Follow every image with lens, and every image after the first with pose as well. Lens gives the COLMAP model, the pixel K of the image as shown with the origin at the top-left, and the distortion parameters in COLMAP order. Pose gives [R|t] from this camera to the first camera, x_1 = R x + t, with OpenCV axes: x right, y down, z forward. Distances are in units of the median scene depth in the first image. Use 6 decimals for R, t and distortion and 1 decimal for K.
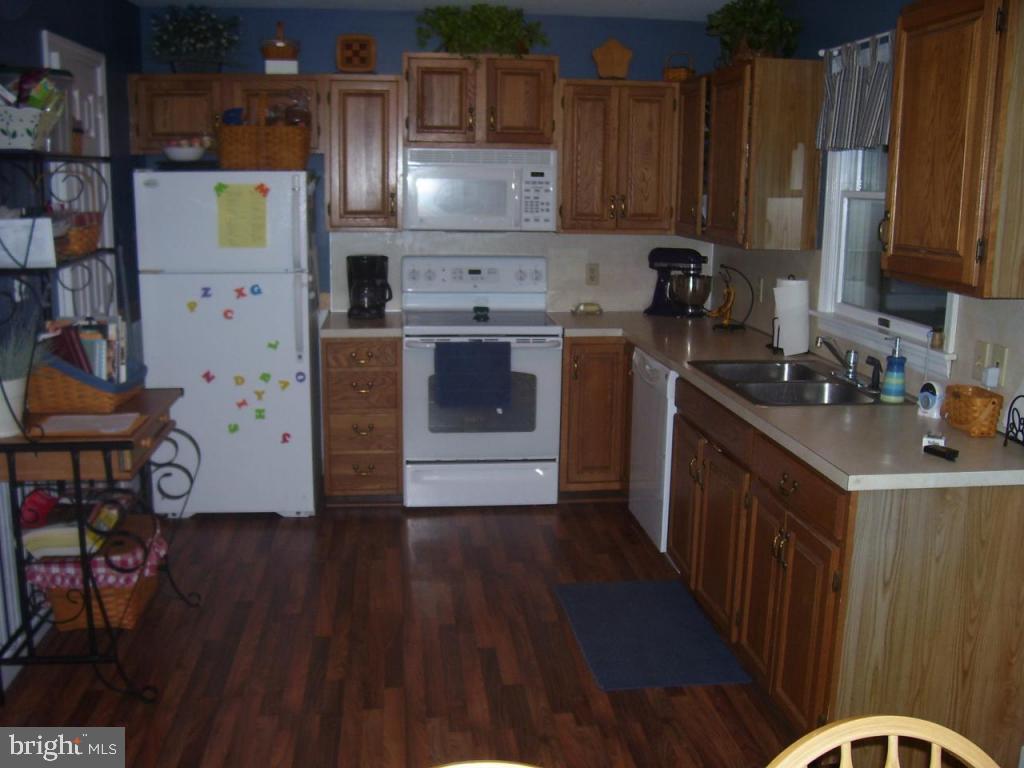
lens RADIAL K [[1016.1, 0, 512.0], [0, 1016.1, 384.0], [0, 0, 1]] dist [-0.209577, 0.213601]
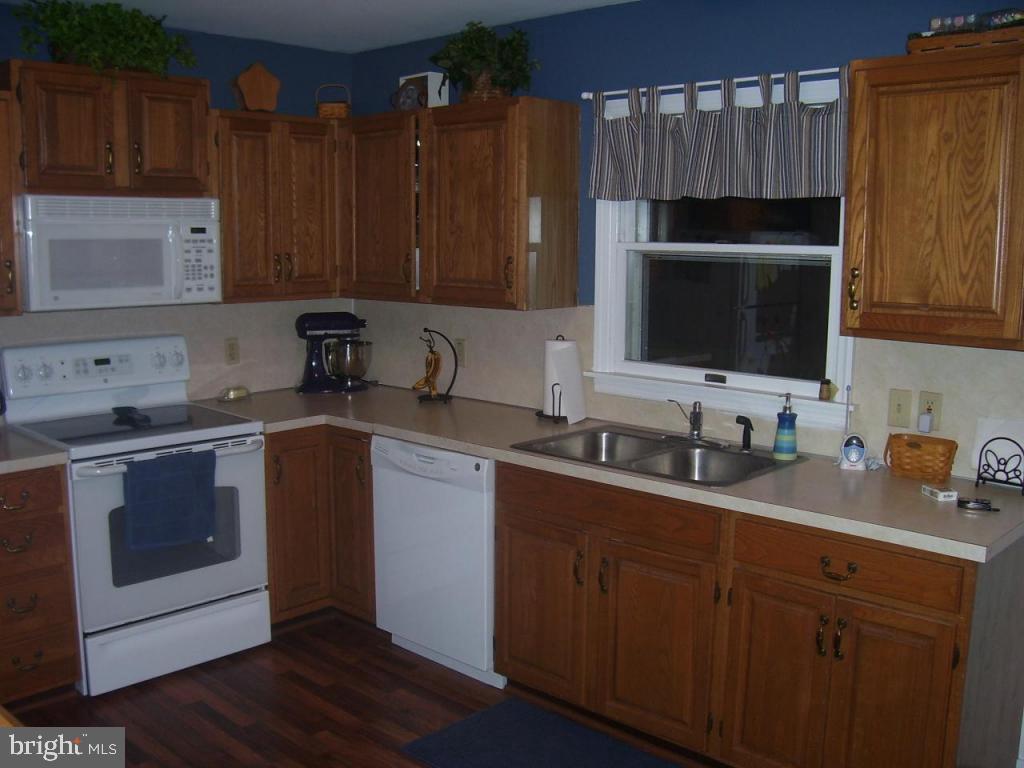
lens RADIAL K [[1016.1, 0, 512.0], [0, 1016.1, 384.0], [0, 0, 1]] dist [-0.209577, 0.213601]
pose [[0.765720, -0.101372, 0.635135, -0.287908], [0.128801, 0.991666, 0.002994, -0.061008], [-0.630145, 0.079514, 0.772395, 0.261327]]
